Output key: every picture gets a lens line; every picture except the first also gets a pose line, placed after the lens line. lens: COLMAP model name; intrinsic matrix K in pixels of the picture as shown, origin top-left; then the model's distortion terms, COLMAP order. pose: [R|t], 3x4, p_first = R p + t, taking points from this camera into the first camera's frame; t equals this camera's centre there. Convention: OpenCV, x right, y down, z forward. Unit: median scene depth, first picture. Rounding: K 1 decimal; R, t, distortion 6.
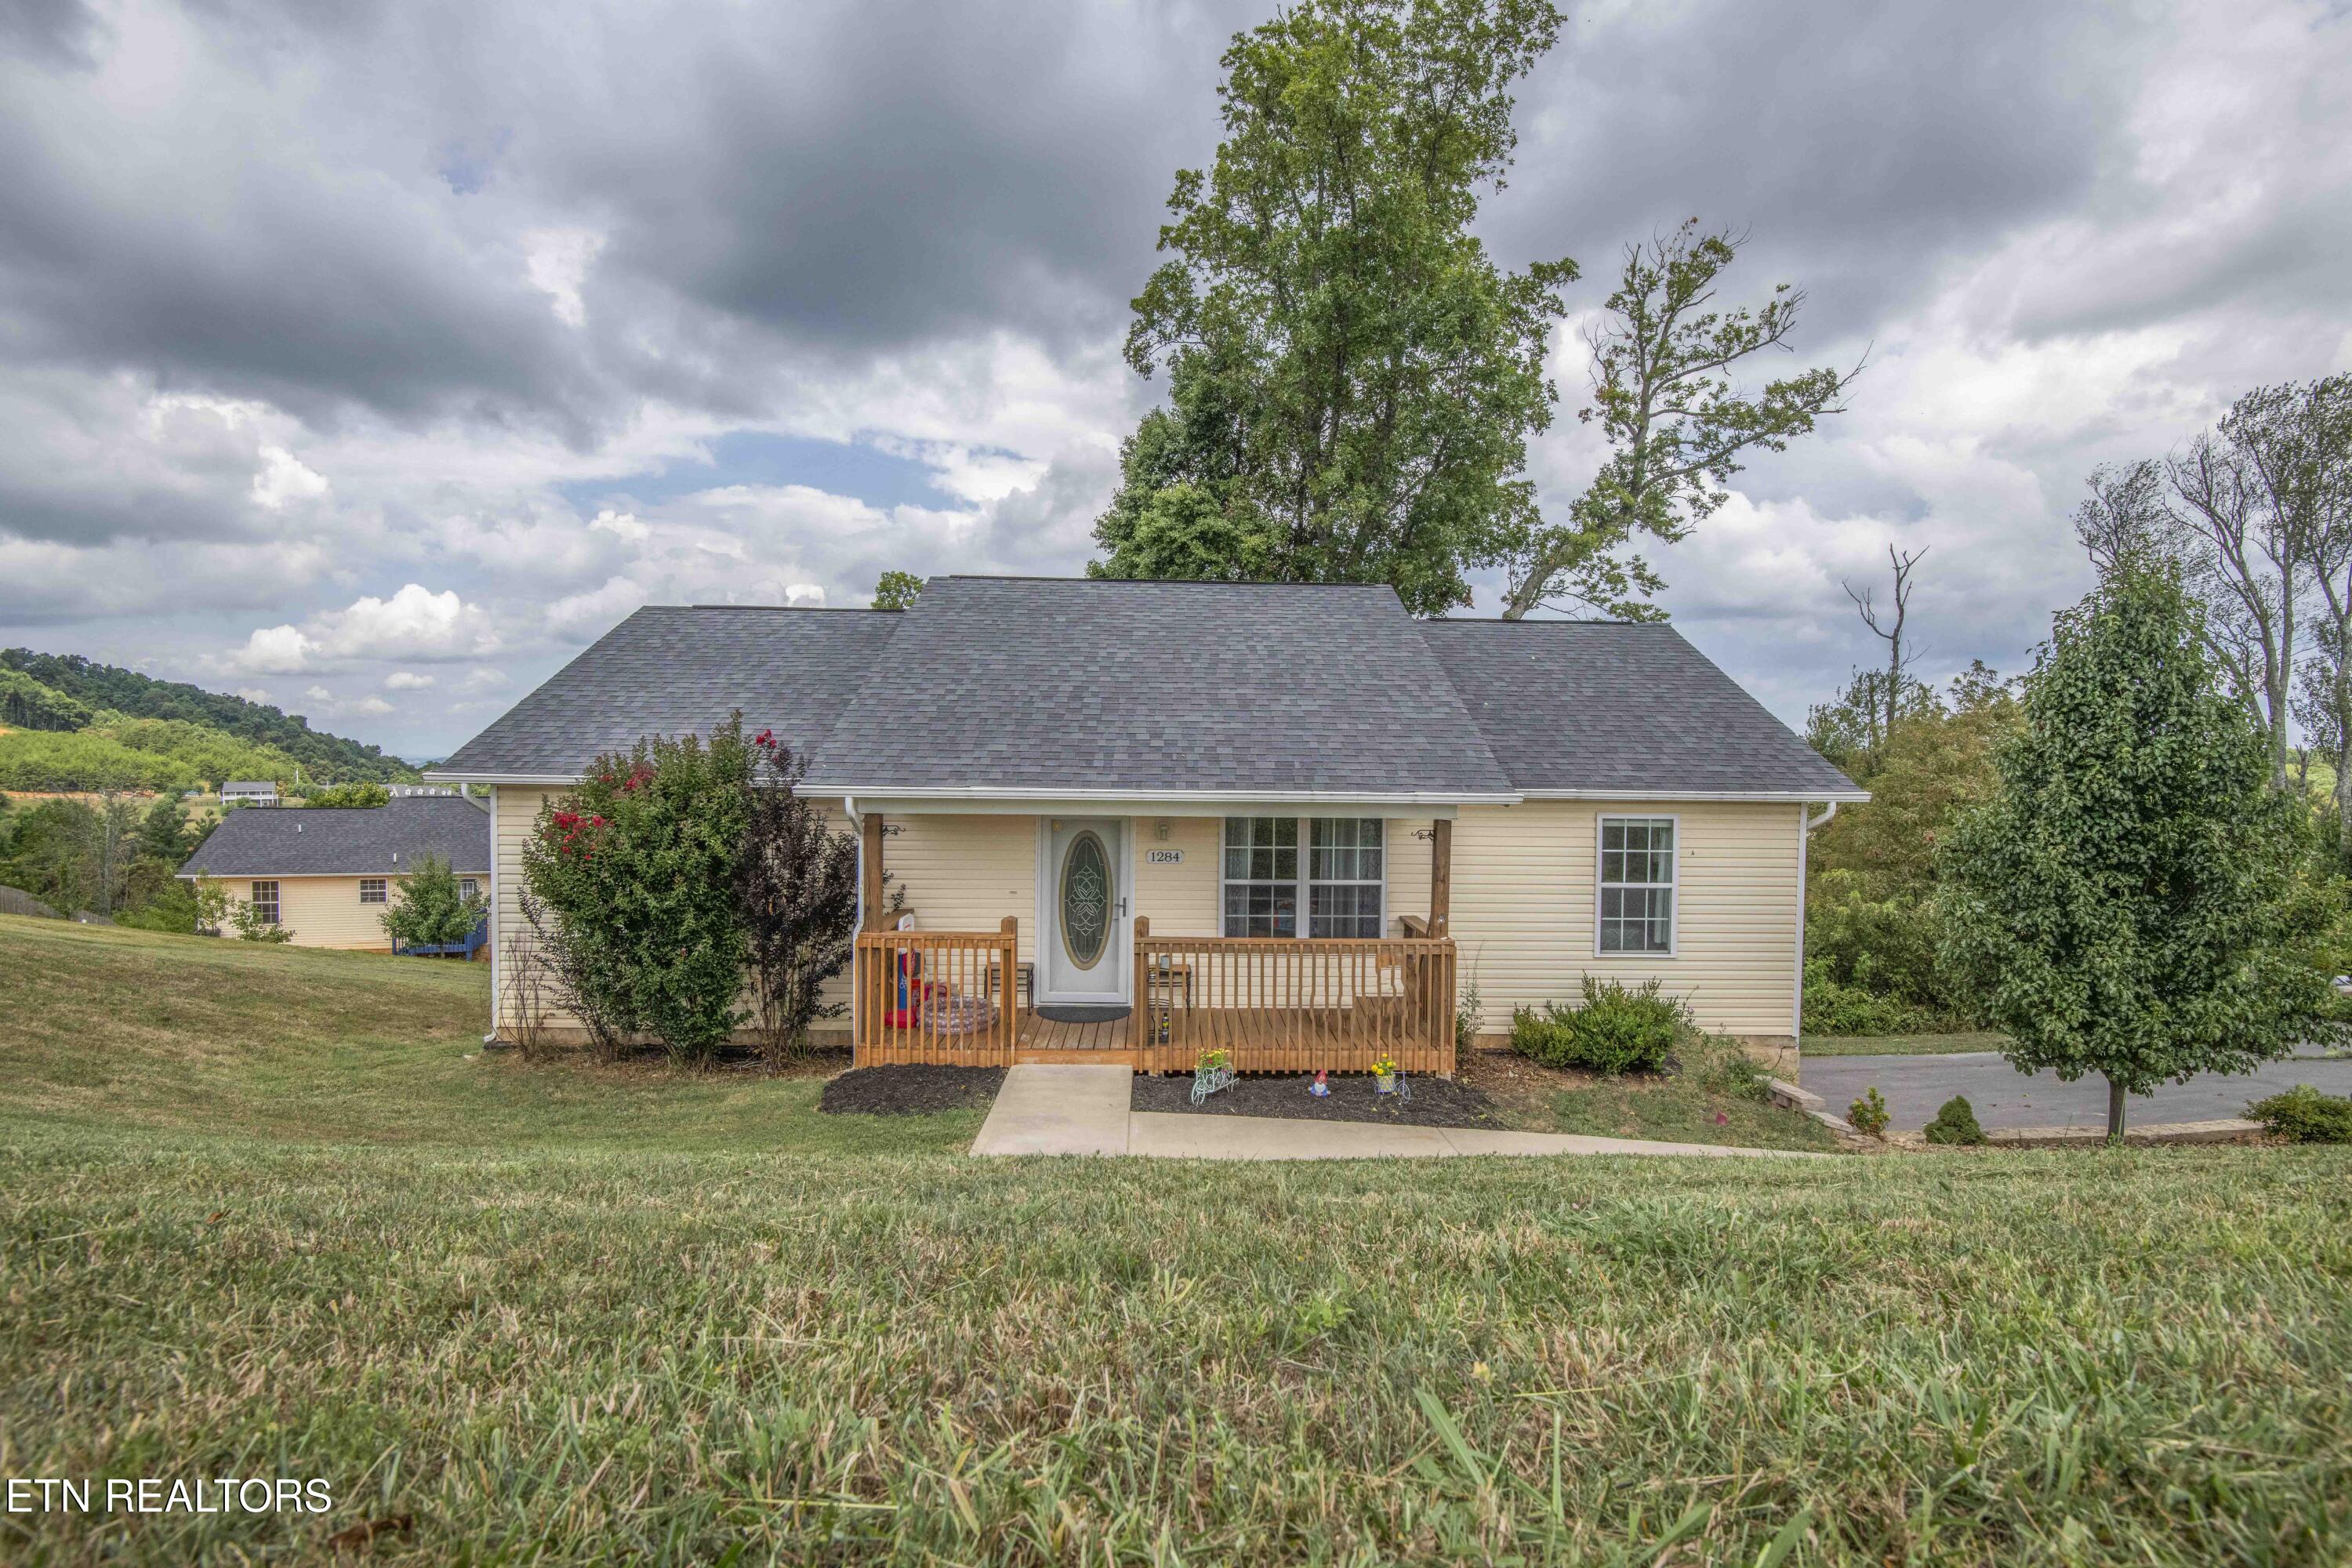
lens RADIAL K [[1084.6, 0, 1197.8], [0, 1084.6, 780.6], [0, 0, 1]] dist [-0.002736, -0.019126]
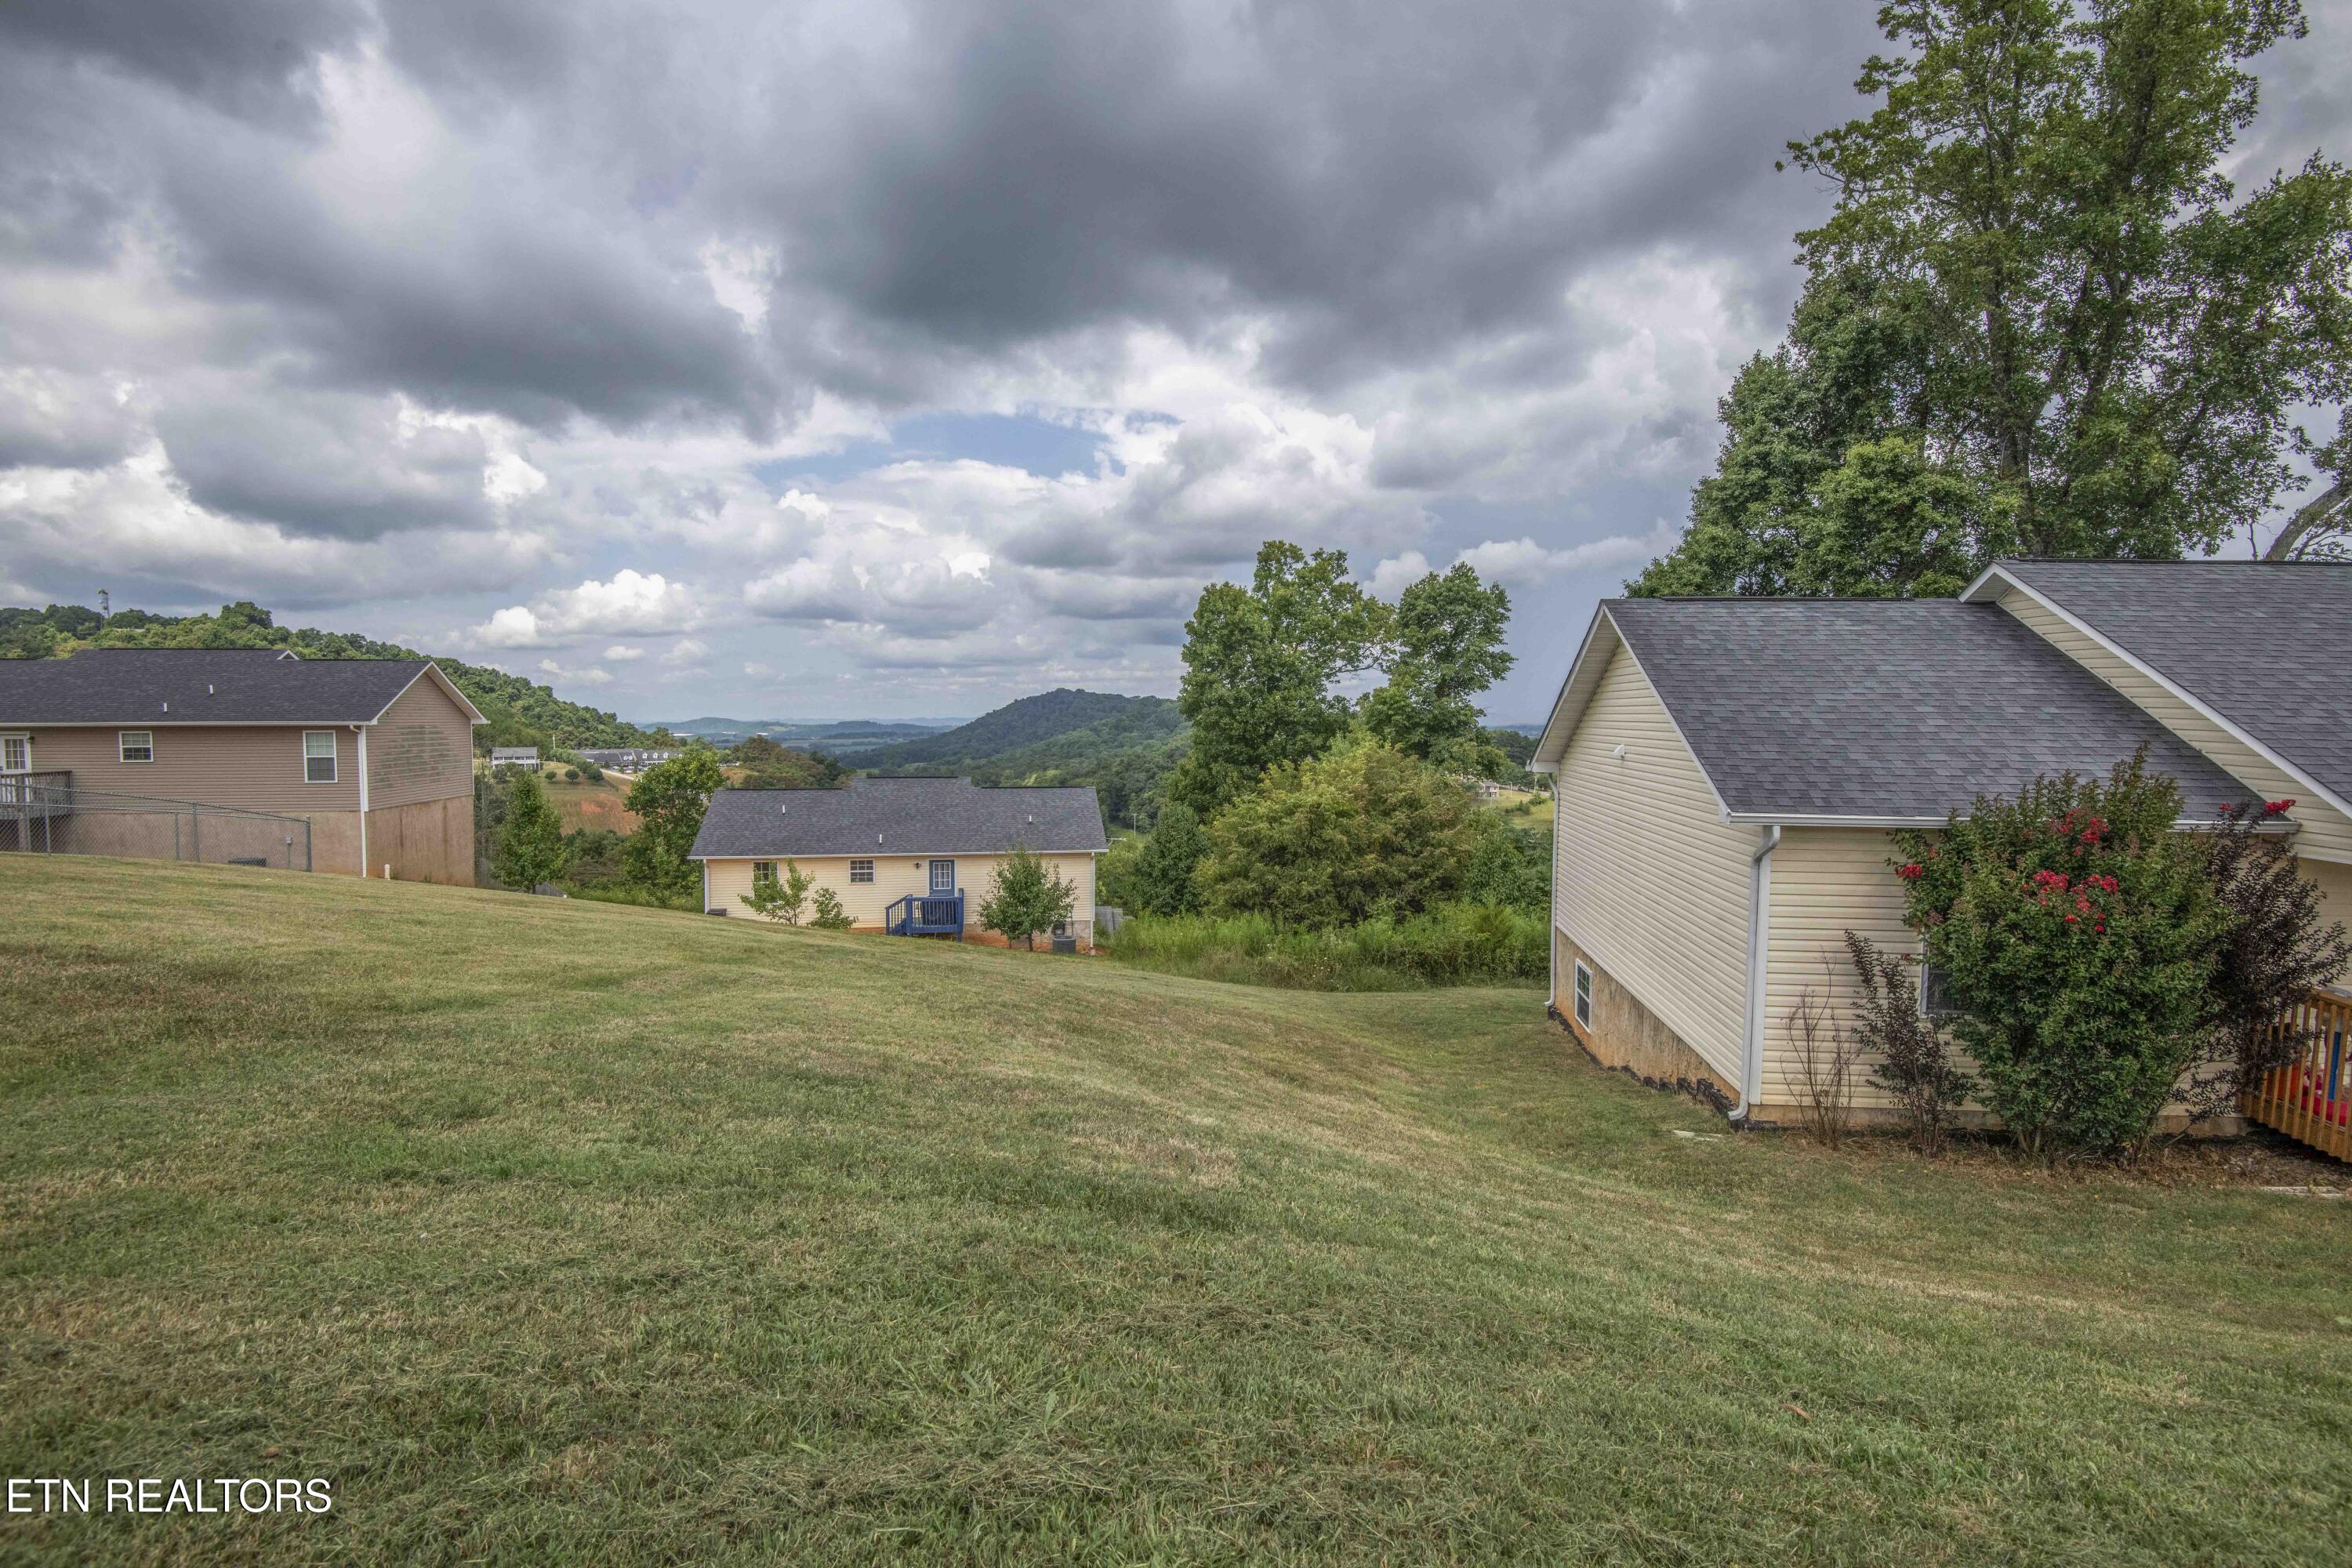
lens RADIAL K [[1081.6, 0, 1191.4], [0, 1081.6, 771.1], [0, 0, 1]] dist [-0.039277, -0.001560]
pose [[0.990607, 0.001575, -0.136732, -0.409292], [0.002163, 0.999628, 0.027184, -0.027838], [0.136724, -0.027224, 0.990235, 0.041025]]
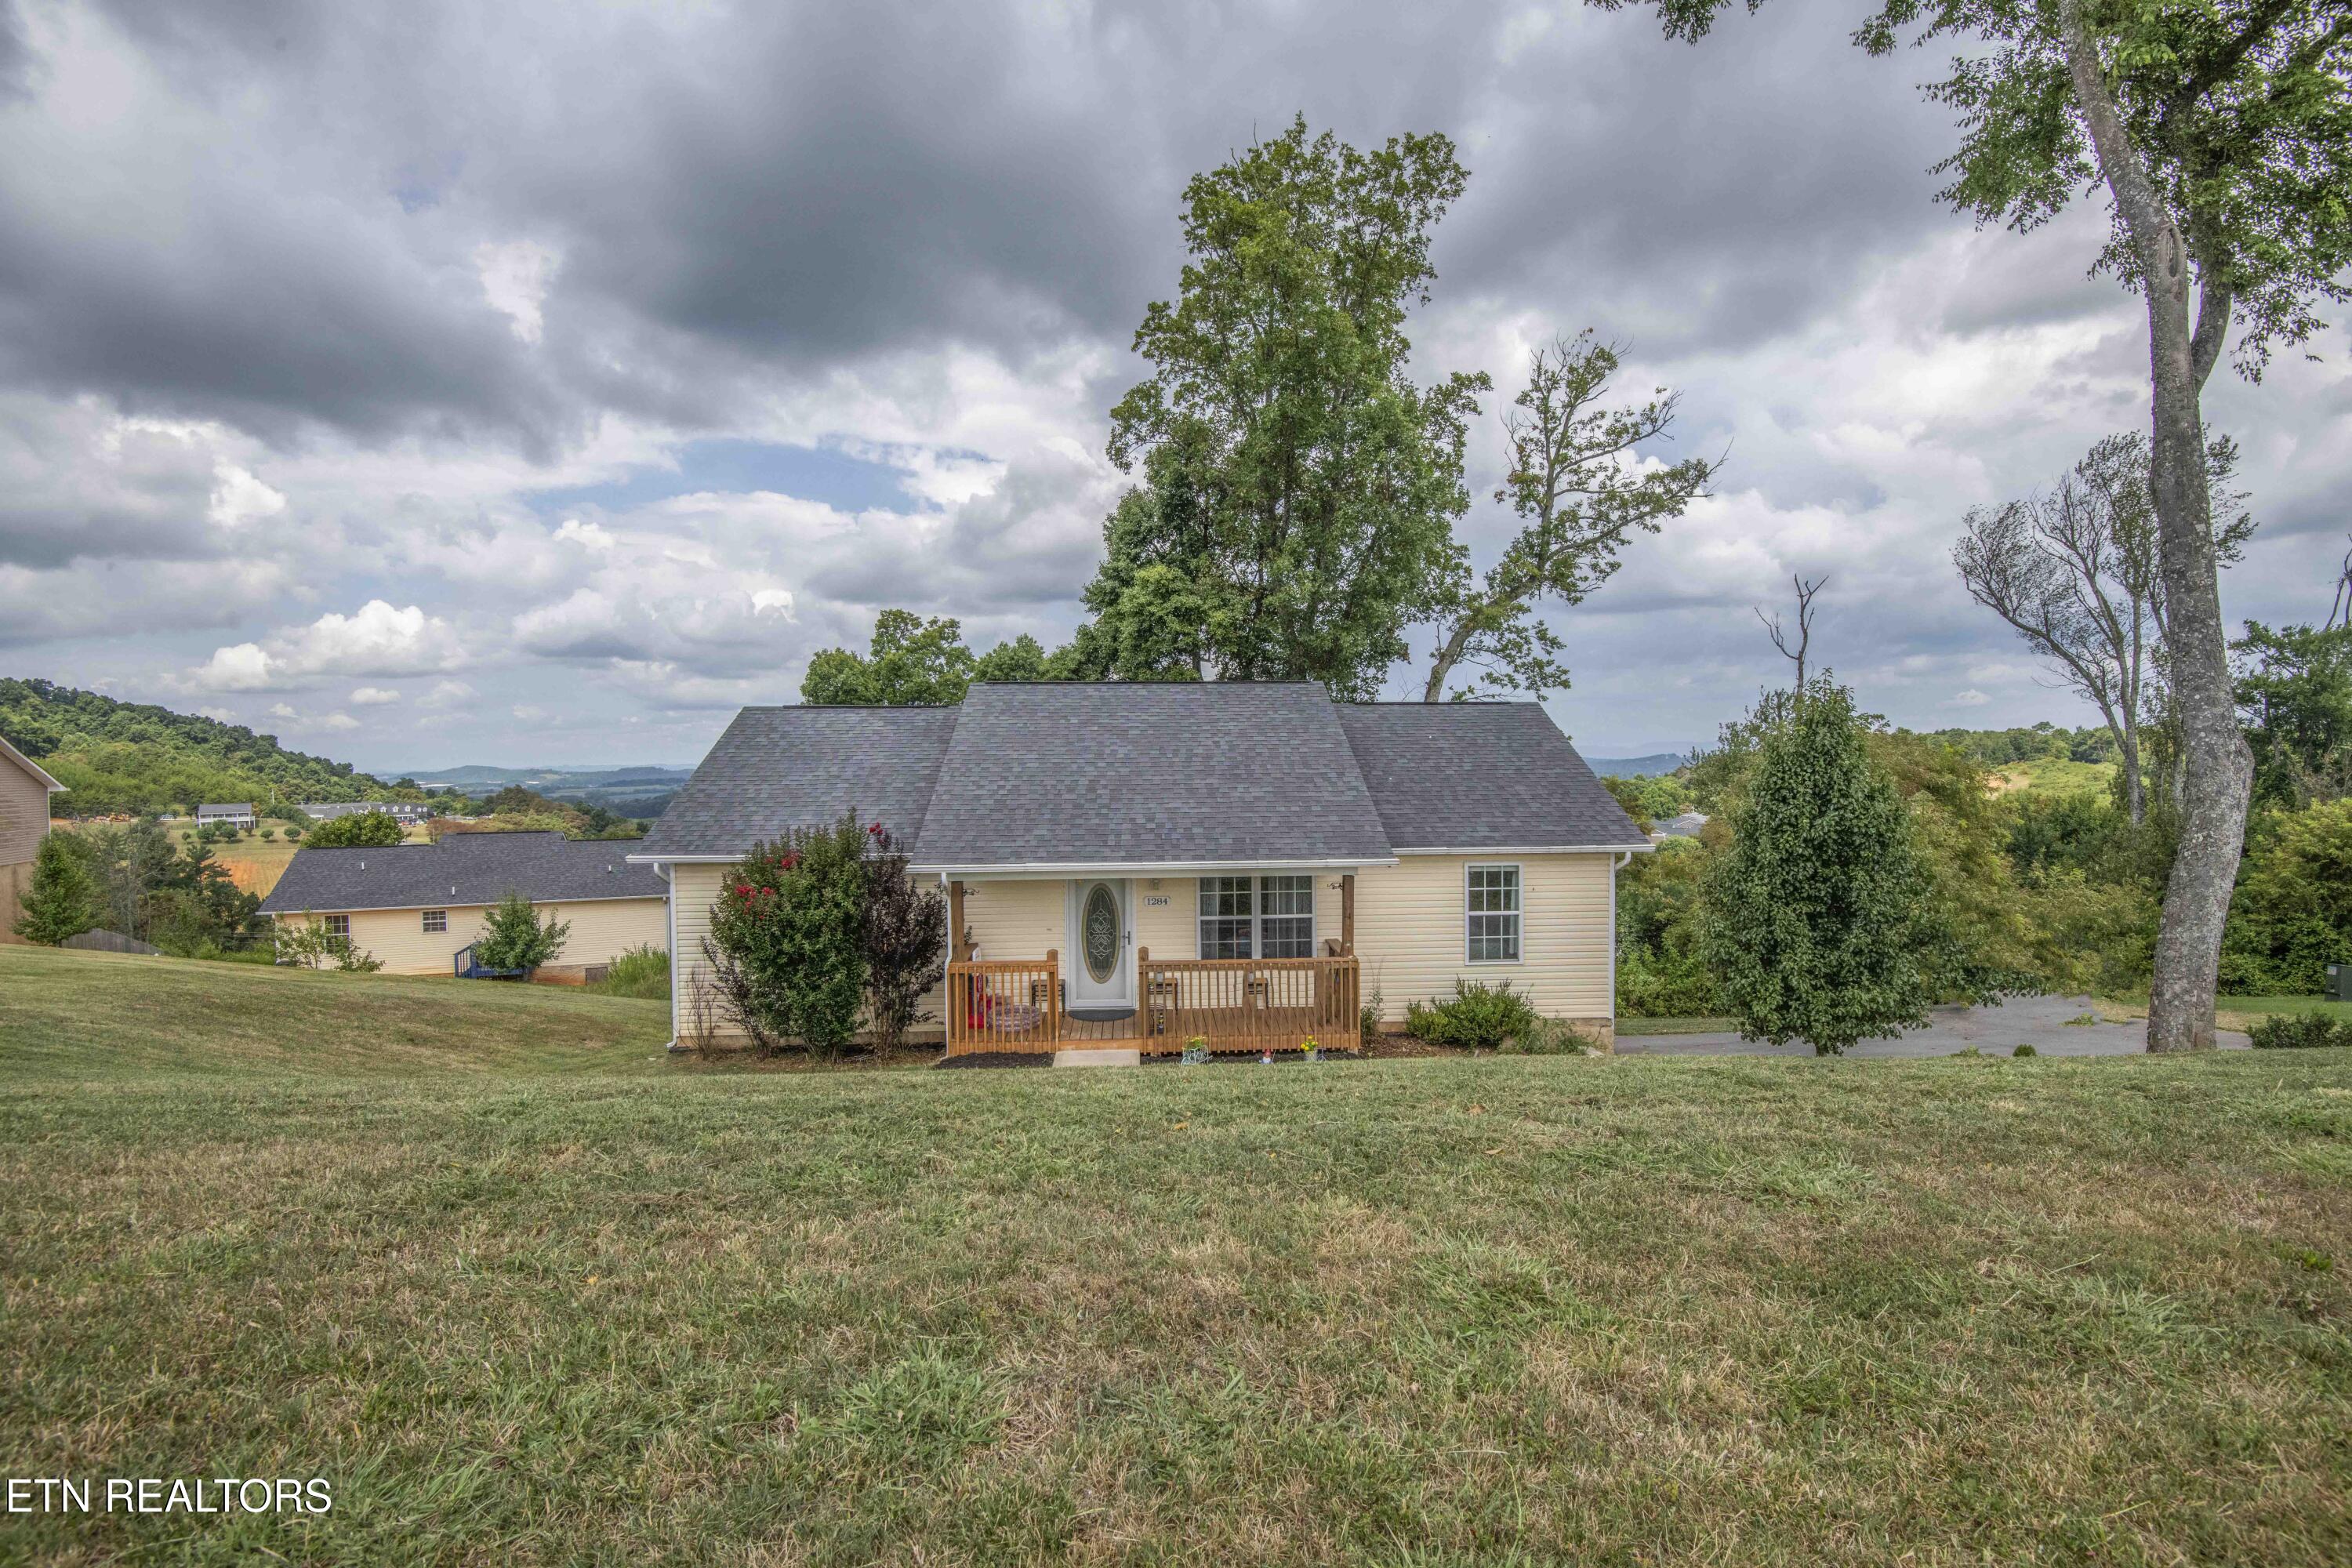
lens RADIAL K [[1085.6, 0, 1194.8], [0, 1085.6, 795.9], [0, 0, 1]] dist [0.009700, -0.029464]
pose [[0.999576, -0.022426, 0.018546, -0.002128], [0.022108, 0.999608, 0.017195, -0.039894], [-0.018924, -0.016777, 0.999680, -0.179310]]
